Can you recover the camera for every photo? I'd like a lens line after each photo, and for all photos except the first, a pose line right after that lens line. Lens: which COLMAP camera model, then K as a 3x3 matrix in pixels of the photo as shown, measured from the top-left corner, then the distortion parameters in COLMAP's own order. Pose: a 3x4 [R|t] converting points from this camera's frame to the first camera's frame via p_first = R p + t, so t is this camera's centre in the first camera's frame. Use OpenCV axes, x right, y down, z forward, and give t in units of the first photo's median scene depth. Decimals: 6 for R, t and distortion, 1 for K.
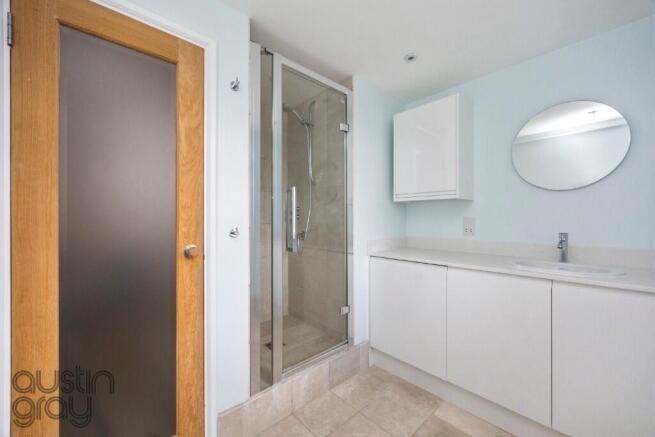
lens RADIAL K [[255.4, 0, 327.4], [0, 255.4, 217.9], [0, 0, 1]] dist [-0.011576, -0.000169]
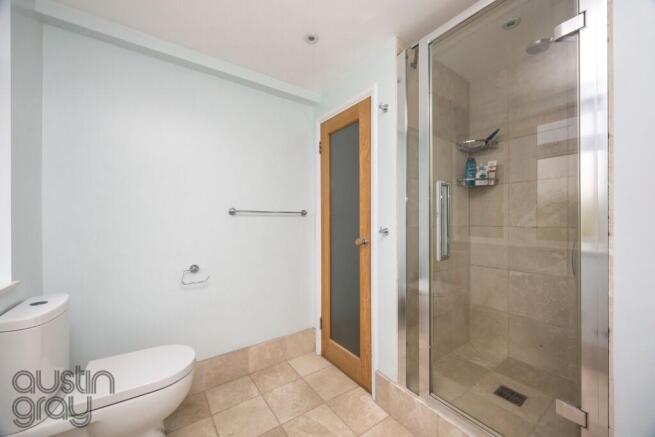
lens RADIAL K [[255.4, 0, 327.6], [0, 255.4, 219.6], [0, 0, 1]] dist [-0.011576, -0.000169]
pose [[-0.142070, 0.004335, -0.989847, 0.915941], [0.007699, 0.999965, 0.003274, -0.004338], [0.989827, -0.007156, -0.142098, 0.959065]]
